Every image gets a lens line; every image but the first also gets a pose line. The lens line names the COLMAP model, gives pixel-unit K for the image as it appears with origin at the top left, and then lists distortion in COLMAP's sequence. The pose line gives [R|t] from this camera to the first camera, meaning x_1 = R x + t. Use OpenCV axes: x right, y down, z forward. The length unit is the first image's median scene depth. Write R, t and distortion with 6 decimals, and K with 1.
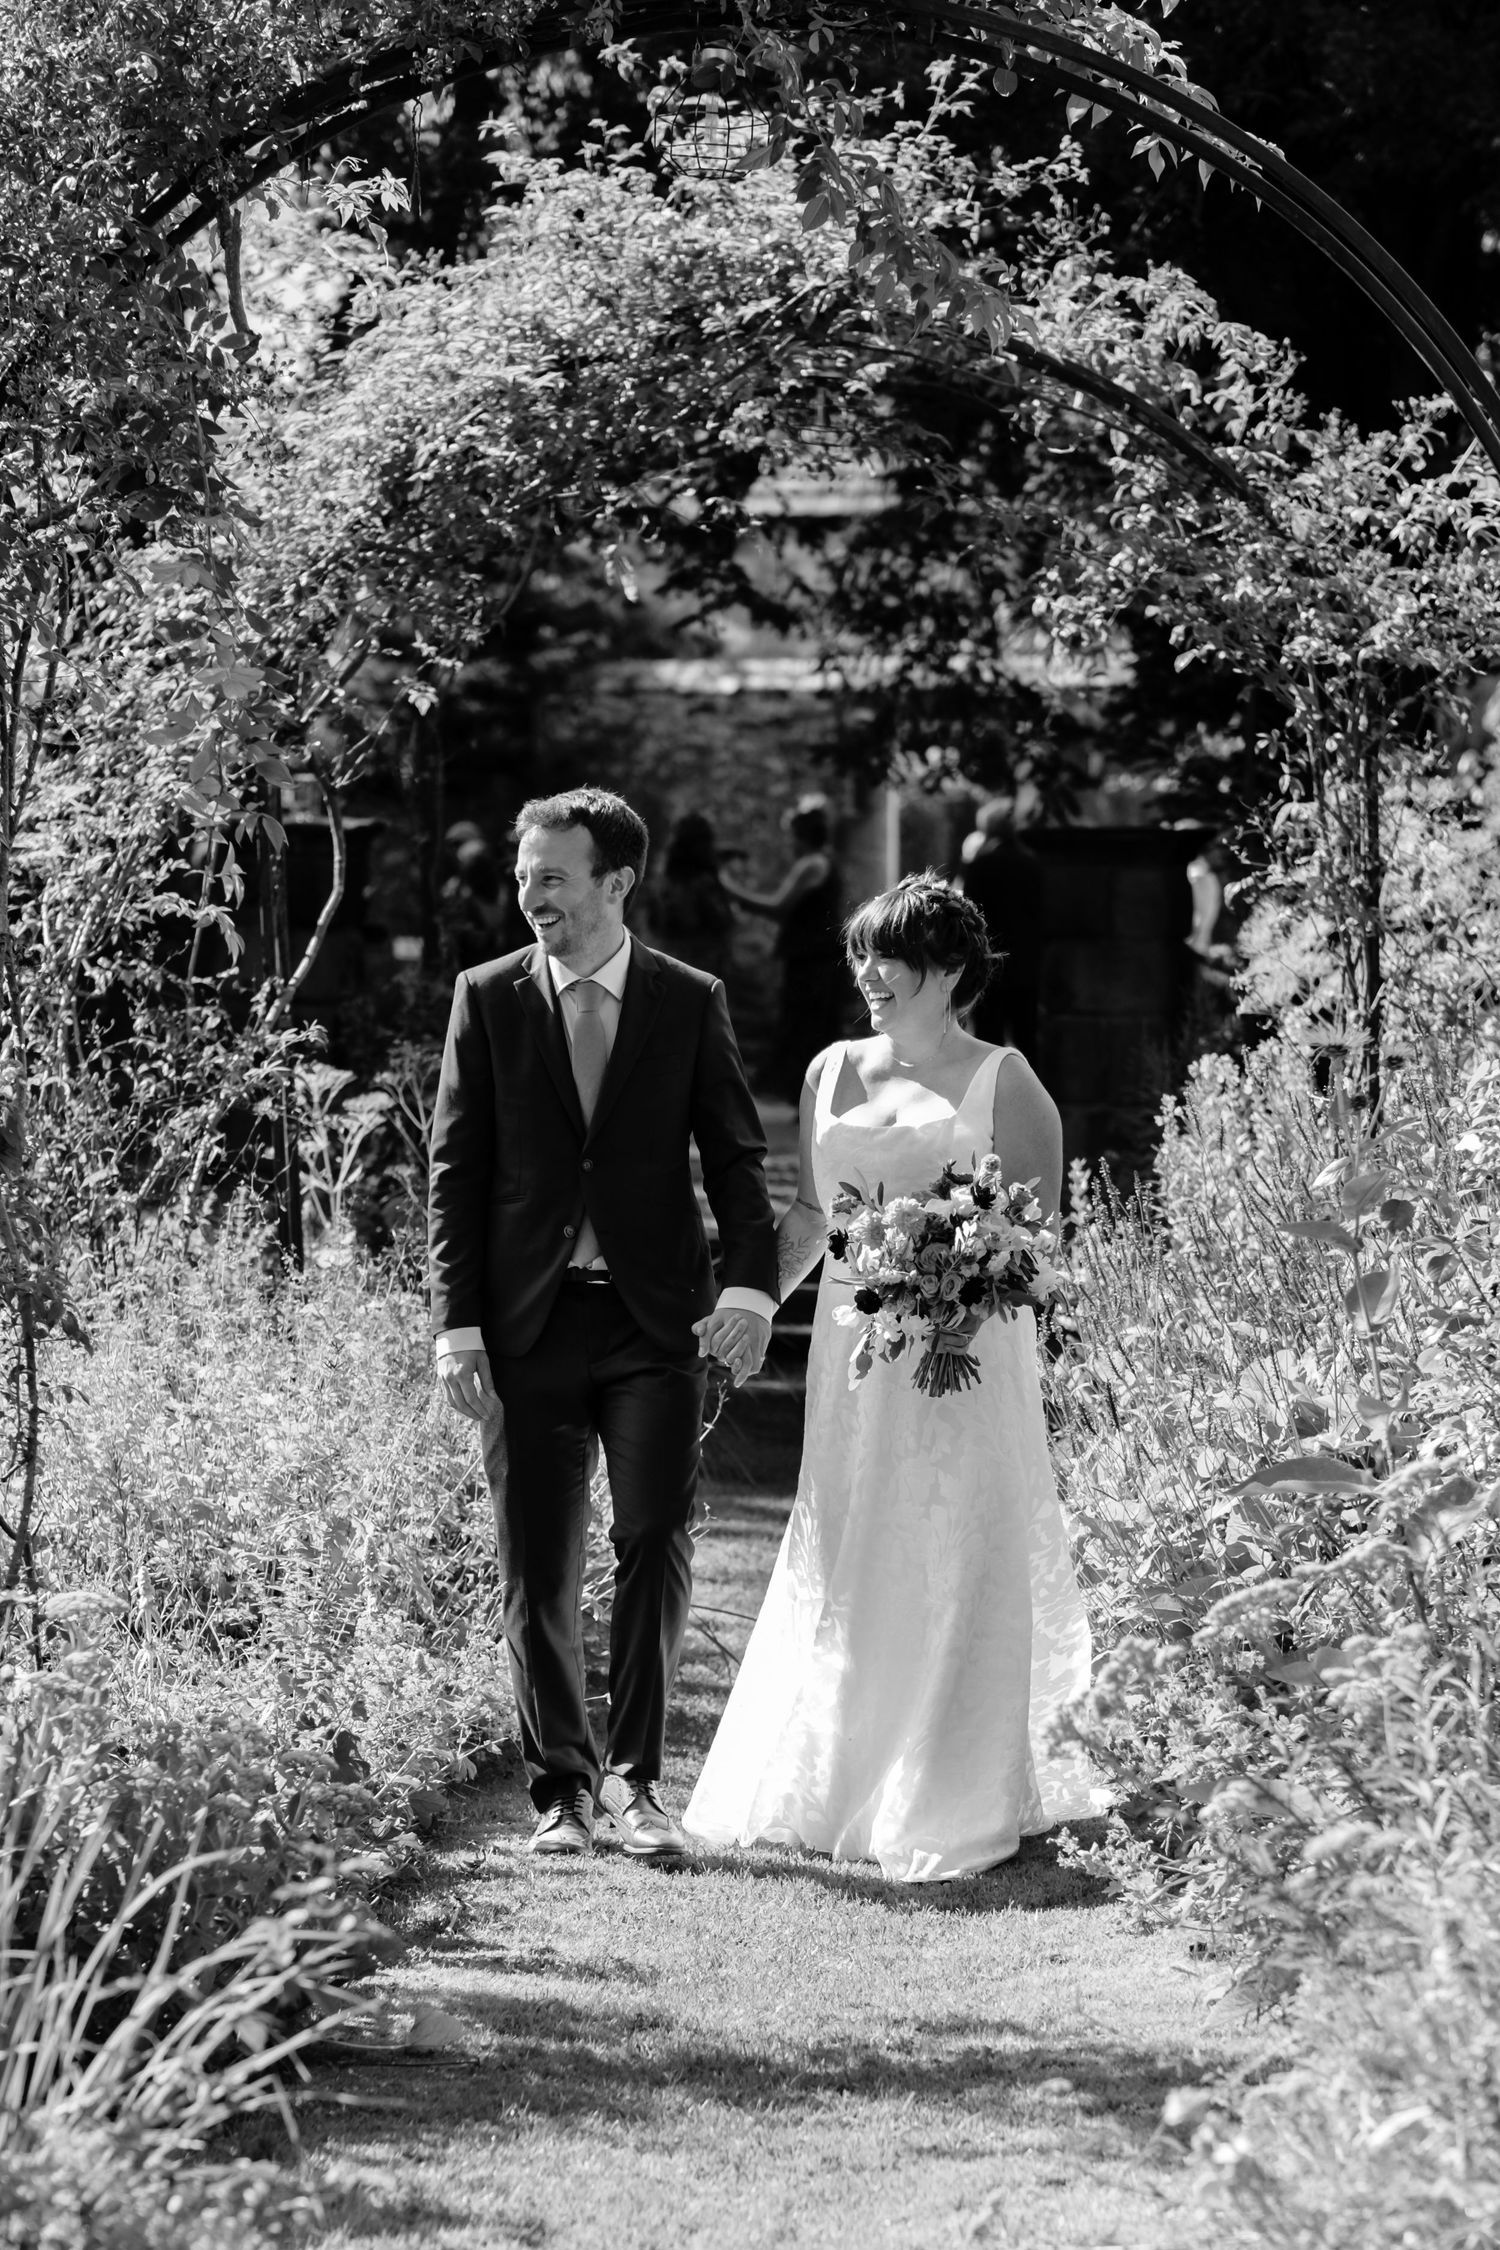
lens RADIAL K [[5662.3, 0, 753.9], [0, 5662.3, 1200.2], [0, 0, 1]] dist [0.141263, -0.748676]
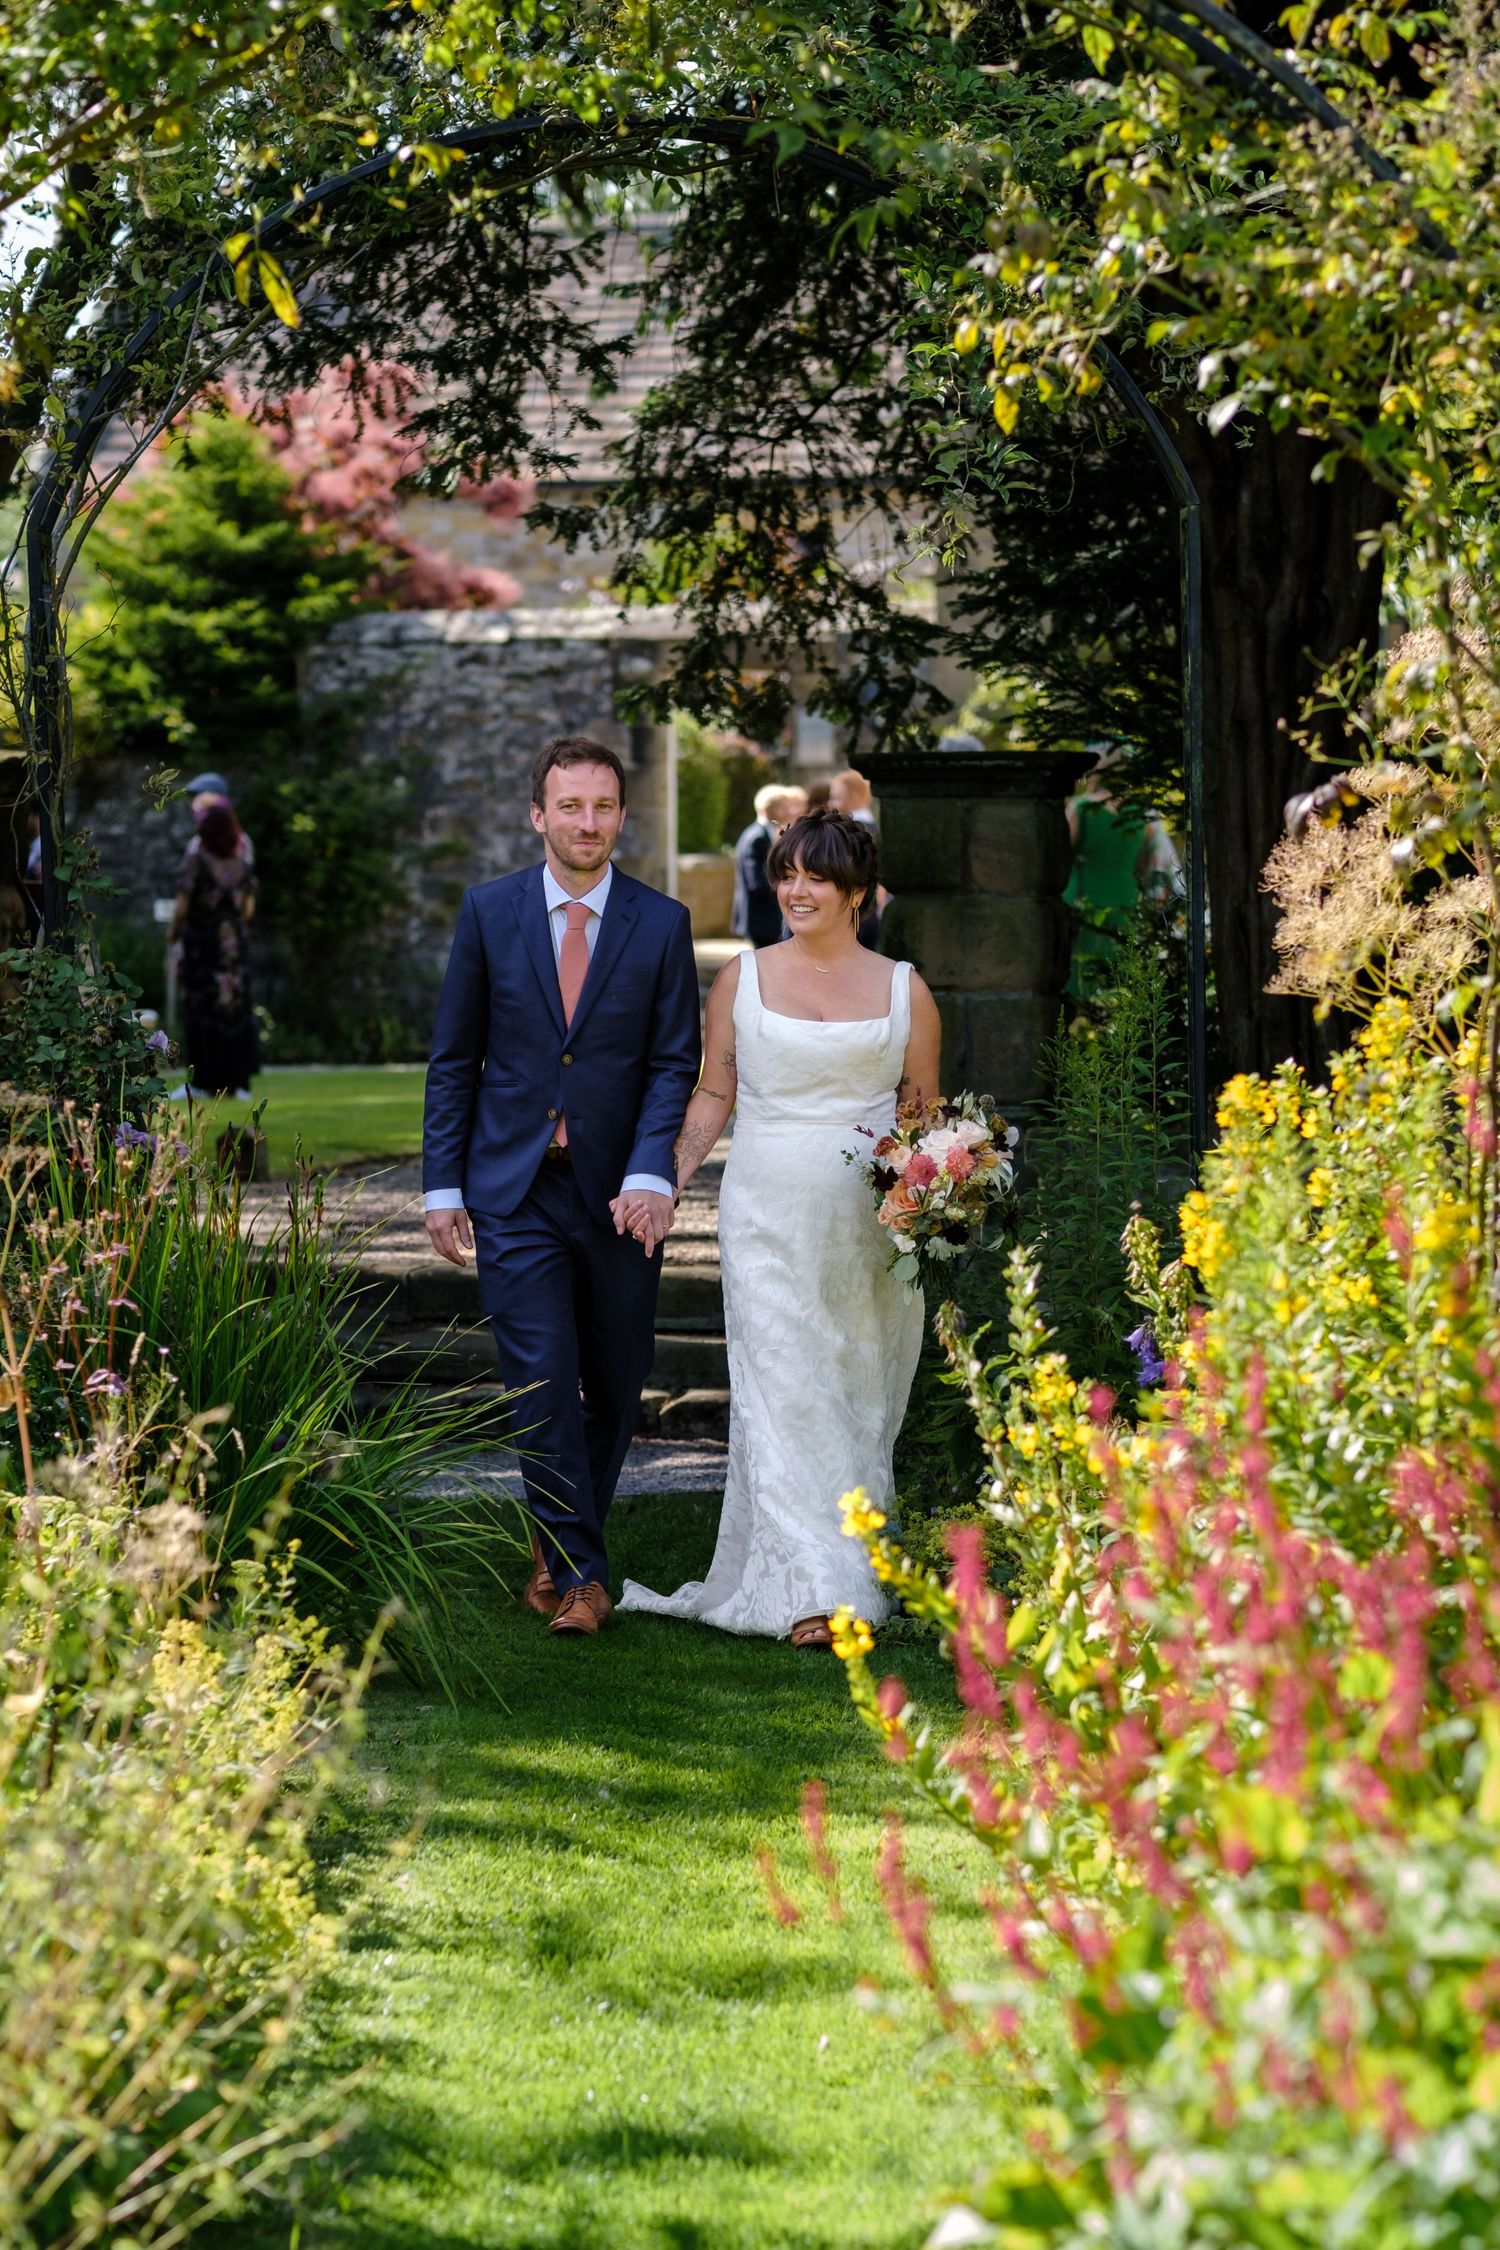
lens RADIAL K [[5662.3, 0, 753.9], [0, 5662.3, 1200.2], [0, 0, 1]] dist [0.141263, -0.748676]
pose [[0.999163, -0.013660, 0.038549, 0.004318], [0.013358, 0.999878, 0.008073, -0.019205], [-0.038655, -0.007552, 0.999224, 0.409875]]
